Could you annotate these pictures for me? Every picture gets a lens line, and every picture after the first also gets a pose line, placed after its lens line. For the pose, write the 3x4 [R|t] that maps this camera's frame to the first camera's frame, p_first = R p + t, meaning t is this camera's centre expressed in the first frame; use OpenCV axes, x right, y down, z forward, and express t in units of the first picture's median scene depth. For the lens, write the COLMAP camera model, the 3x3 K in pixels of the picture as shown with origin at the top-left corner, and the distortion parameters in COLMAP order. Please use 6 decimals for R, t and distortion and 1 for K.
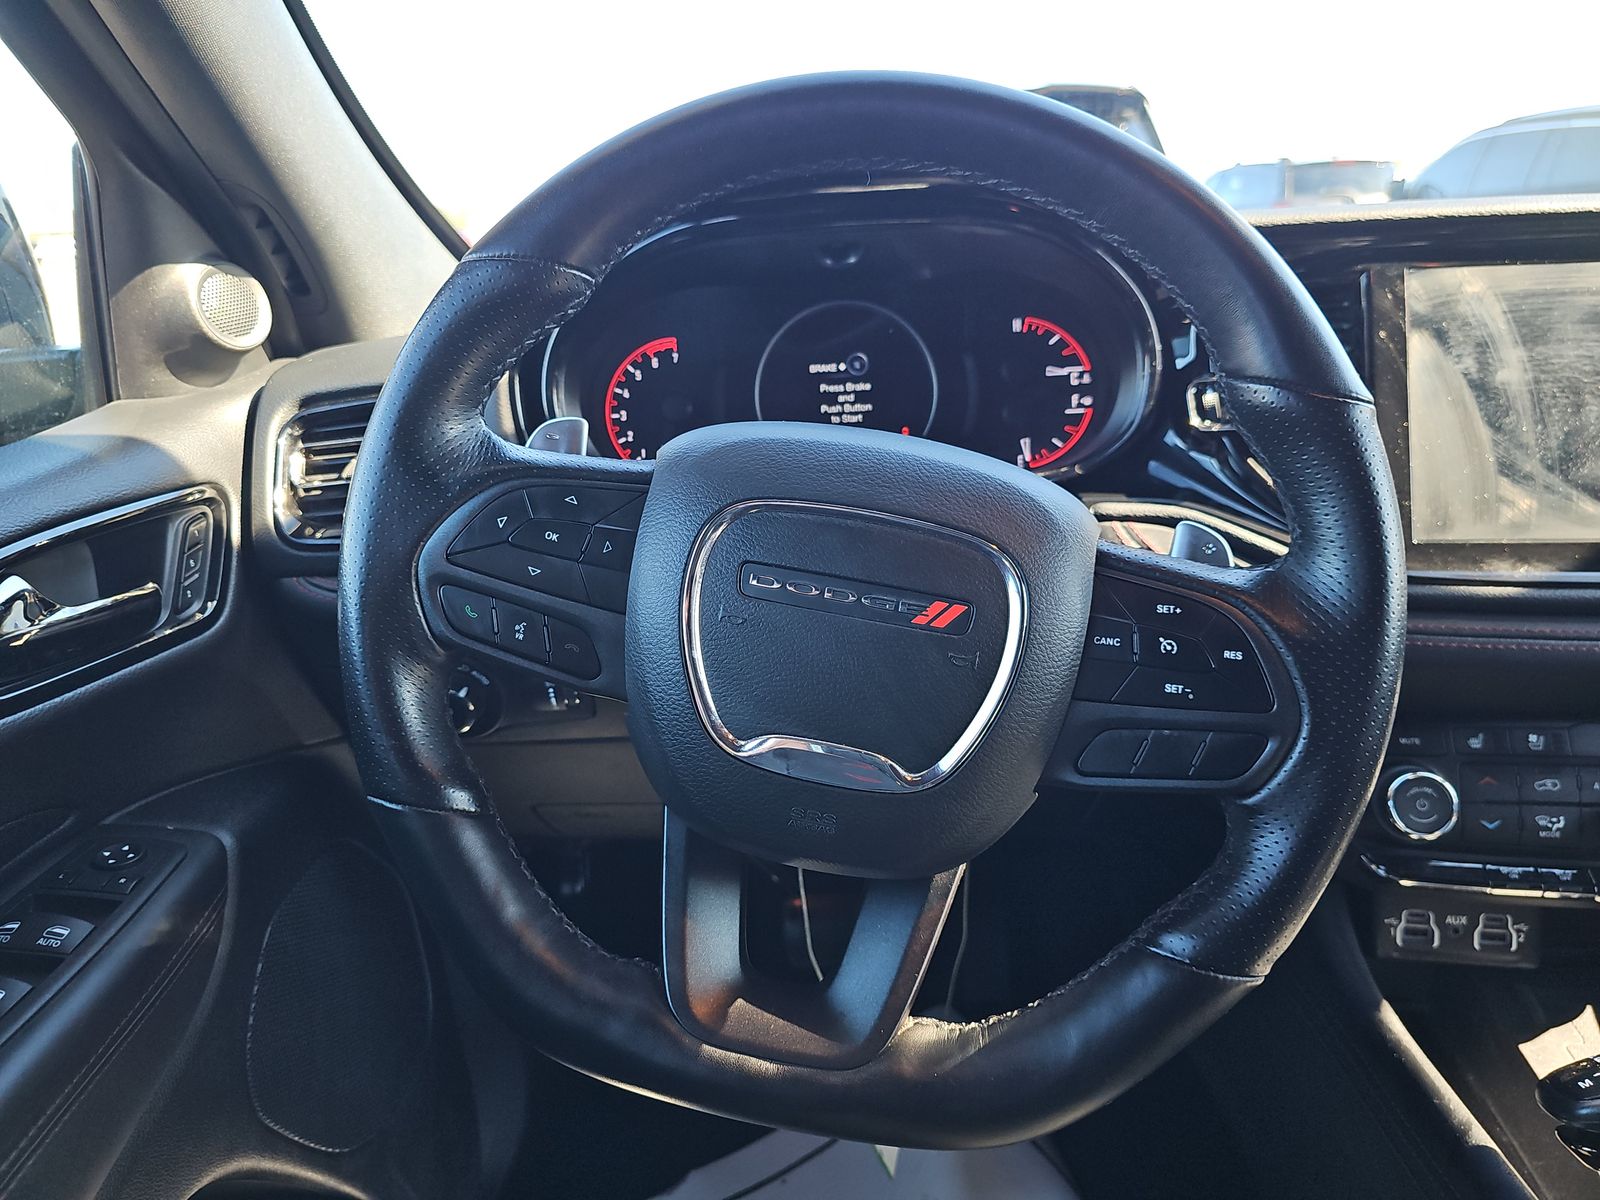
lens RADIAL K [[1070.7, 0, 799.5], [0, 1070.7, 603.8], [0, 0, 1]] dist [0.038753, -0.033553]
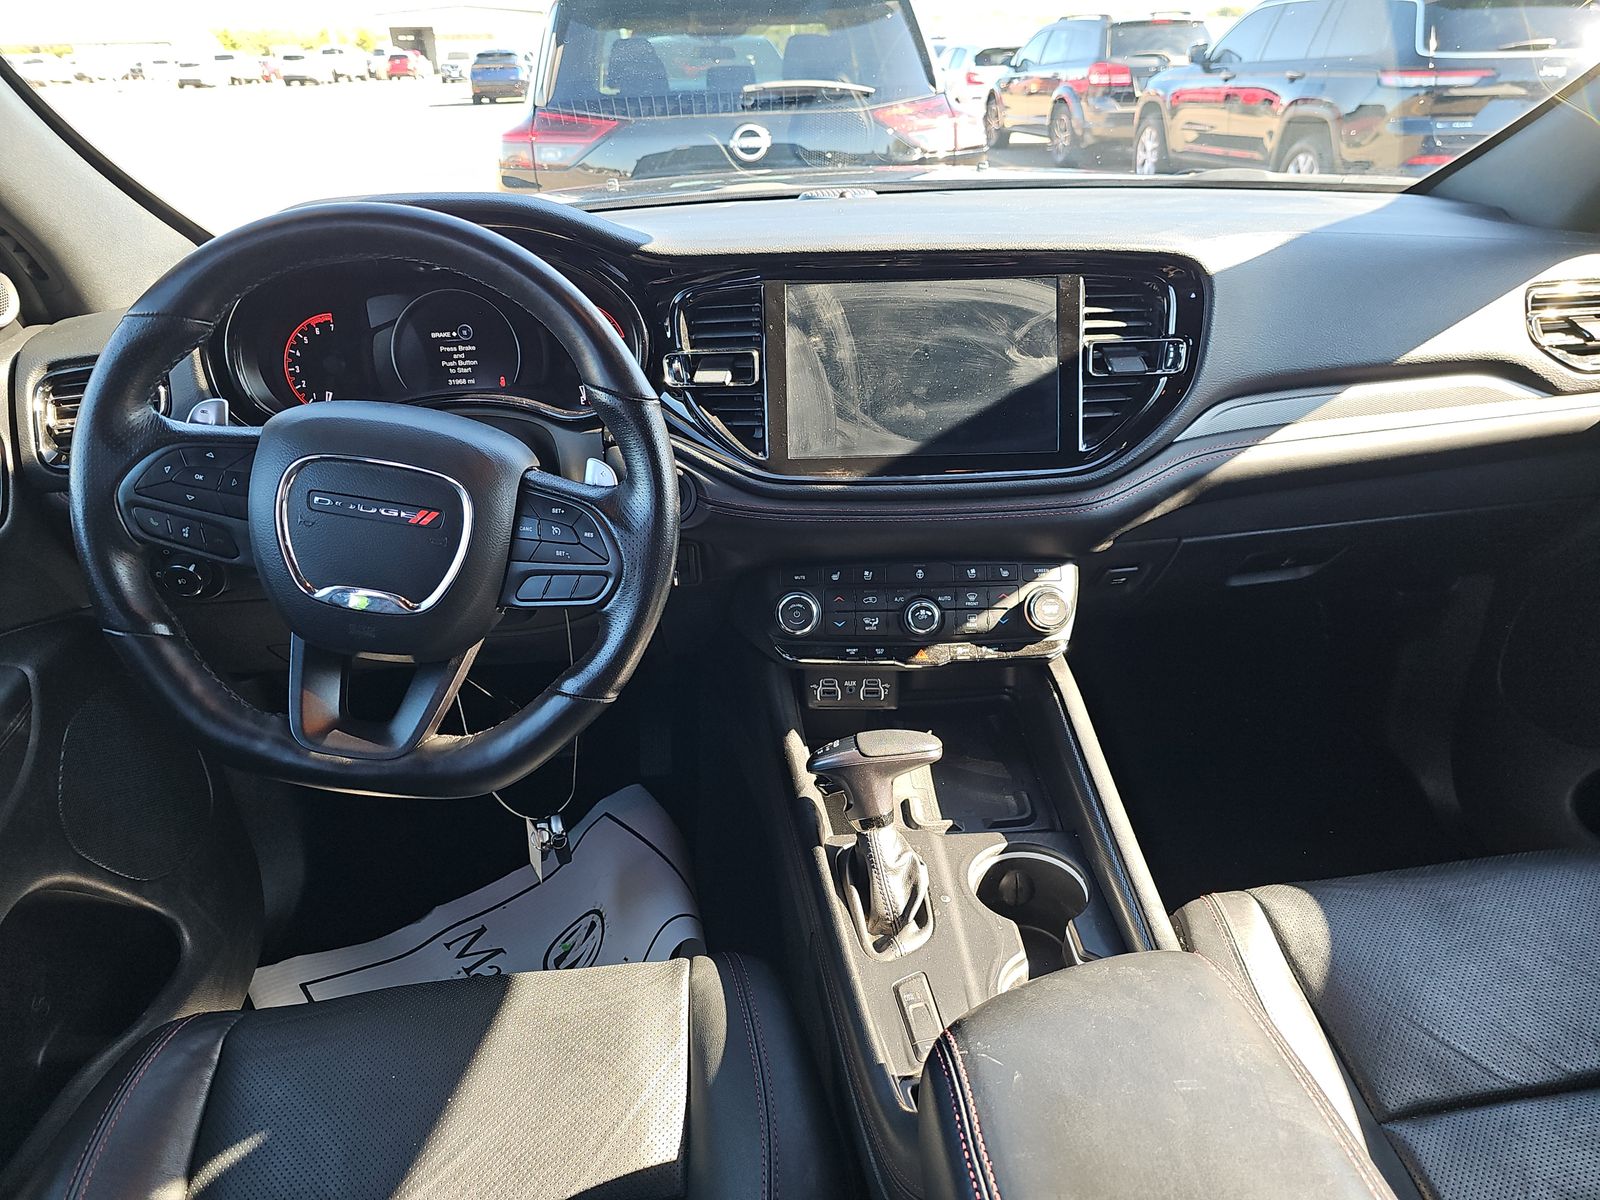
lens RADIAL K [[1070.7, 0, 812.1], [0, 1070.7, 608.6], [0, 0, 1]] dist [0.038753, -0.033553]
pose [[0.991055, -0.039158, 0.127581, 0.383318], [0.021658, 0.990504, 0.135765, -0.049846], [-0.131686, -0.131787, 0.982492, -0.646698]]
